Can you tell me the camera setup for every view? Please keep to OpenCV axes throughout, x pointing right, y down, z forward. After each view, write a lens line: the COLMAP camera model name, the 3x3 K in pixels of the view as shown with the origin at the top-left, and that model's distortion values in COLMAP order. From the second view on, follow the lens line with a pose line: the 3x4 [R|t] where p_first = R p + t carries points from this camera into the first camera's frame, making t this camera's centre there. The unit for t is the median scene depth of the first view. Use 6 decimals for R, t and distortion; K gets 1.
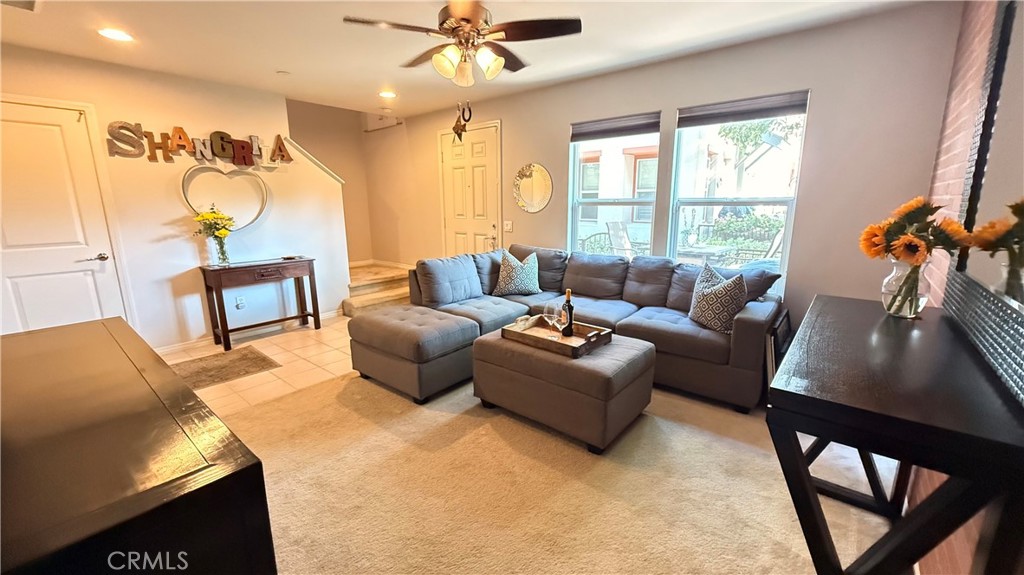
lens RADIAL K [[408.5, 0, 515.1], [0, 408.5, 286.0], [0, 0, 1]] dist [-0.001756, 0.000218]
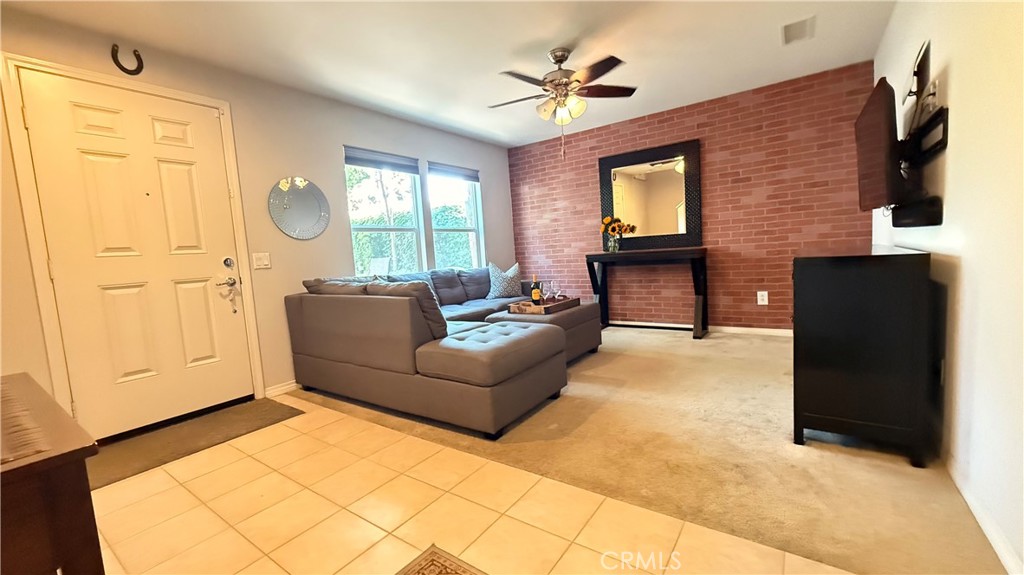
lens RADIAL K [[408.5, 0, 516.2], [0, 408.5, 287.6], [0, 0, 1]] dist [-0.001756, 0.000218]
pose [[-0.070578, -0.079083, 0.994366, -0.974310], [0.261863, 0.960421, 0.094970, -0.077245], [-0.962521, 0.267091, -0.047076, 0.860155]]
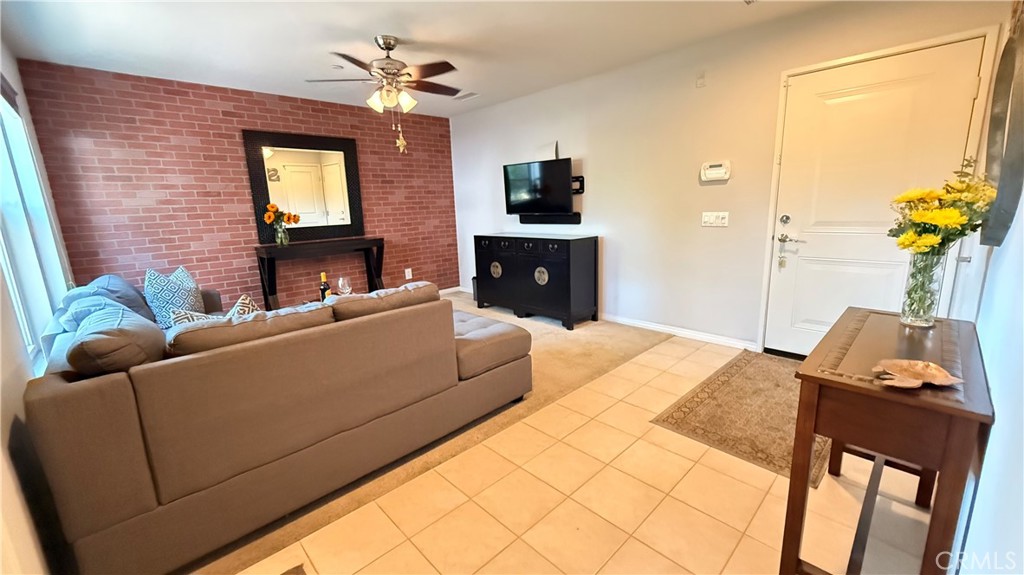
lens RADIAL K [[408.5, 0, 513.4], [0, 408.5, 287.8], [0, 0, 1]] dist [-0.001756, 0.000218]
pose [[-0.992899, 0.020208, 0.117228, -0.425281], [0.064709, 0.918660, 0.389715, -0.289897], [-0.099817, 0.394533, -0.913444, 1.553201]]
